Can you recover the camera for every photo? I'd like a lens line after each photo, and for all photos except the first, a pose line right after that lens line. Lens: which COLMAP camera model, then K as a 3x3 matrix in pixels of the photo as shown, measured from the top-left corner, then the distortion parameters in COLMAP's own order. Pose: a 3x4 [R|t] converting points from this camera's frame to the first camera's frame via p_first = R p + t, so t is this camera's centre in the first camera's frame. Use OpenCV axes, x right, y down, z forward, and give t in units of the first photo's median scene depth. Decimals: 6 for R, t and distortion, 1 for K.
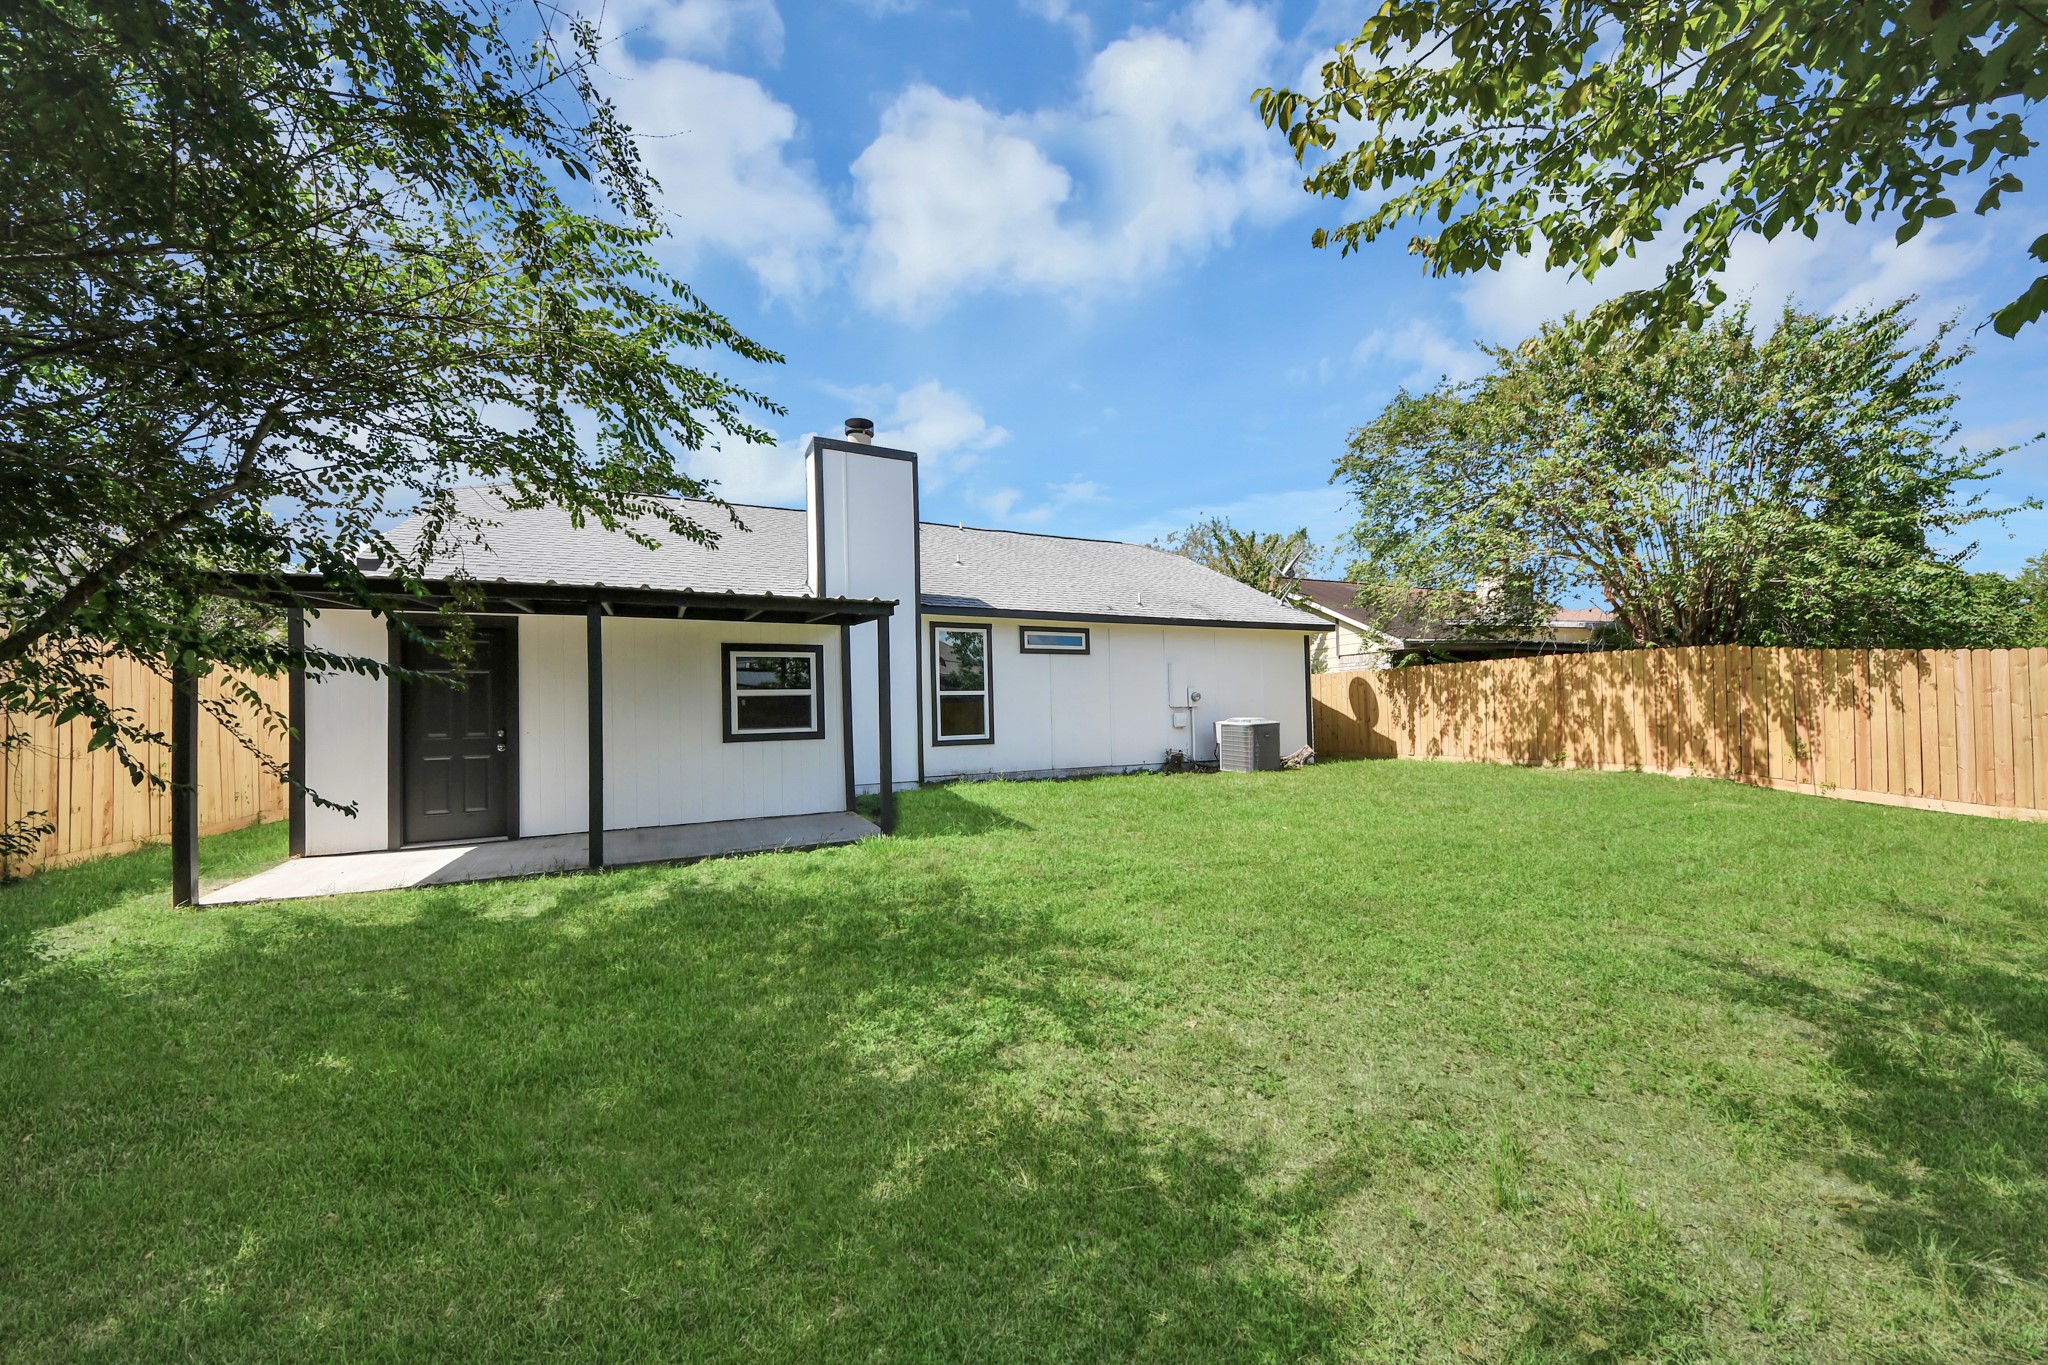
lens RADIAL K [[736.2, 0, 1015.0], [0, 736.2, 696.5], [0, 0, 1]] dist [-0.001379, -0.000141]
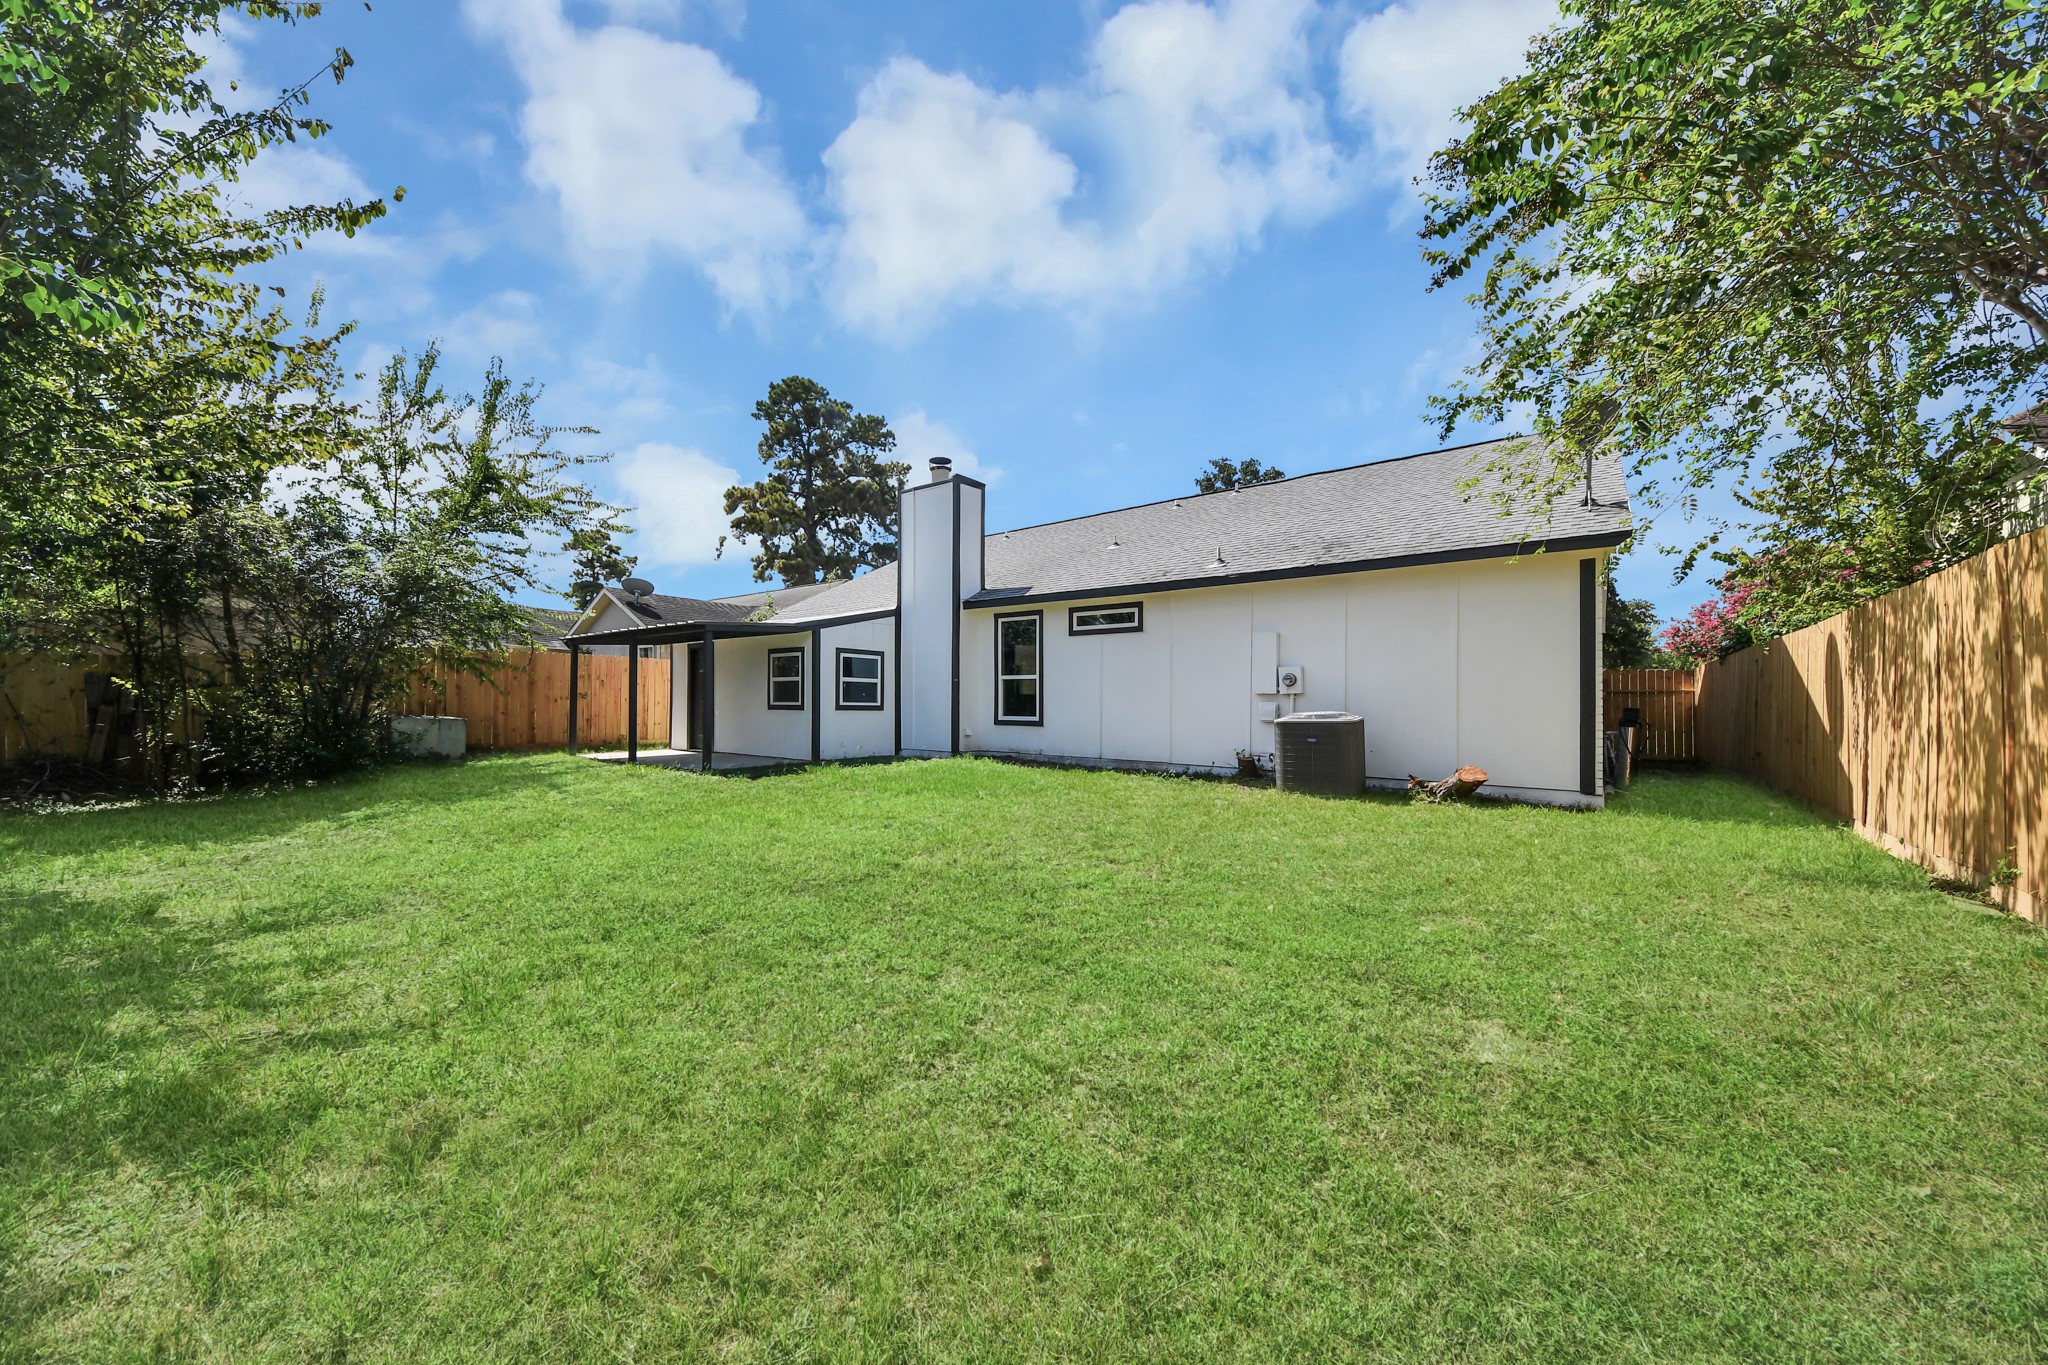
lens RADIAL K [[736.2, 0, 1015.0], [0, 736.2, 696.5], [0, 0, 1]] dist [-0.001379, -0.000141]
pose [[0.393553, 0.020784, -0.919067, 0.883969], [0.002884, 0.999712, 0.023843, -0.002285], [0.919298, -0.012034, 0.393379, 0.556440]]
